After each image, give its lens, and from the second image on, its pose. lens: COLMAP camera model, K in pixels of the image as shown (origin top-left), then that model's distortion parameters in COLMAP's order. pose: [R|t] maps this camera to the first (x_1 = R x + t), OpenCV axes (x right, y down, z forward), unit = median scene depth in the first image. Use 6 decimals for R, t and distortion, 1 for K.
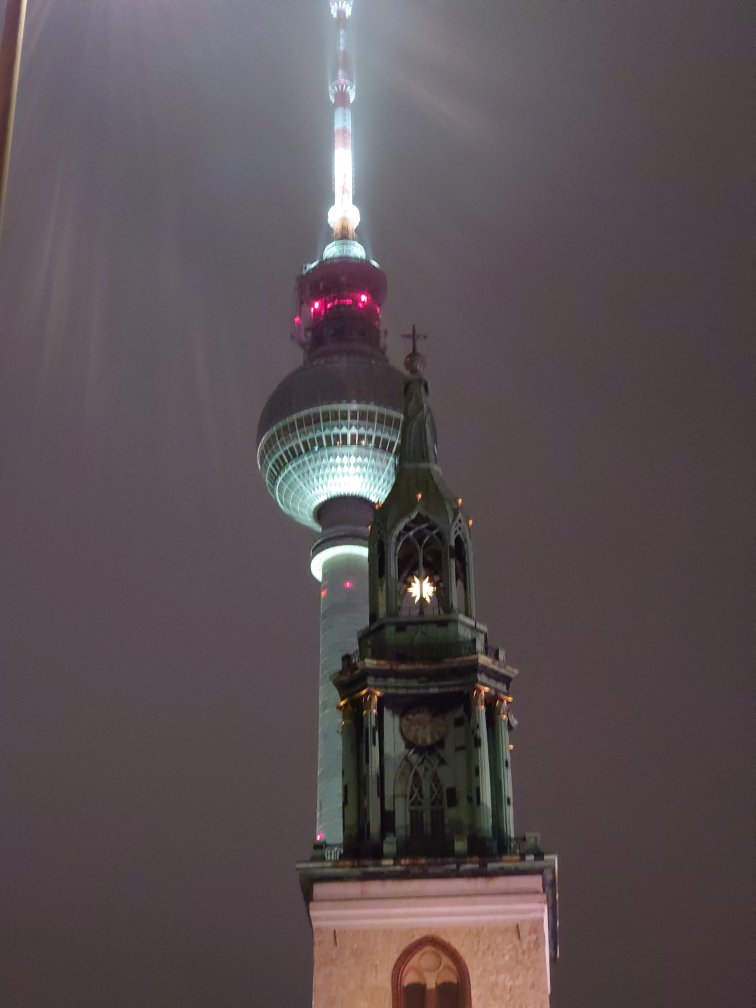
lens RADIAL K [[1999.1, 0, 349.1], [0, 1999.1, 506.9], [0, 0, 1]] dist [-0.031453, 2.190605]
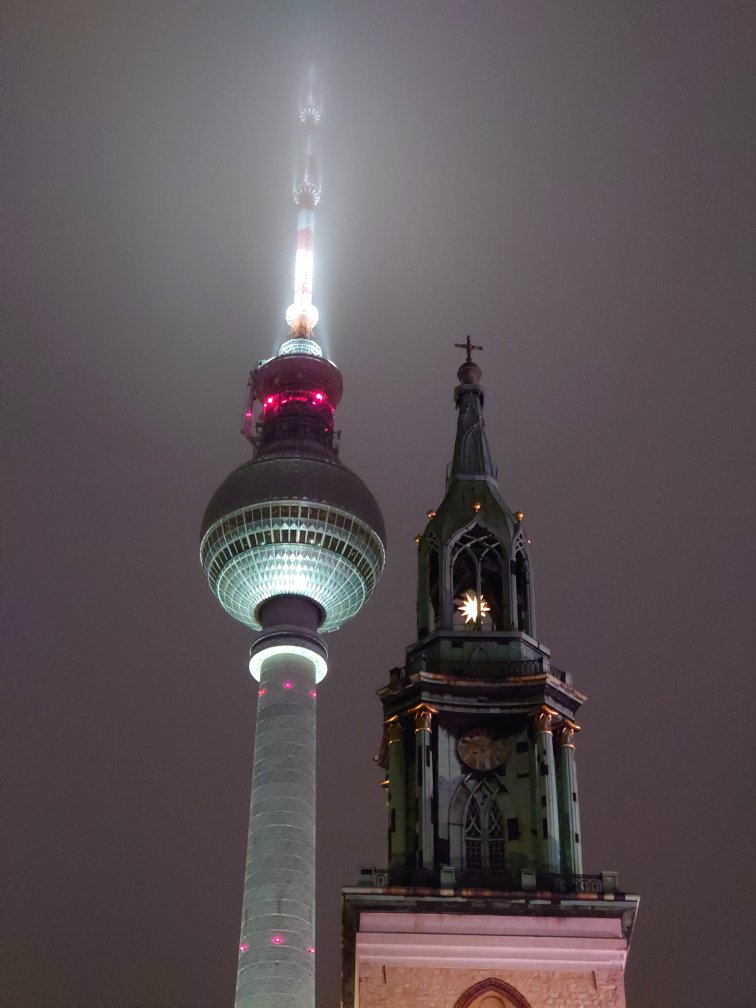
lens RADIAL K [[1999.1, 0, 349.1], [0, 1999.1, 506.9], [0, 0, 1]] dist [-0.031453, 2.190605]
pose [[0.996207, 0.071390, 0.049744, -0.071903], [-0.067446, 0.994754, -0.076912, 0.072071], [-0.054974, 0.073266, 0.995796, 0.102020]]
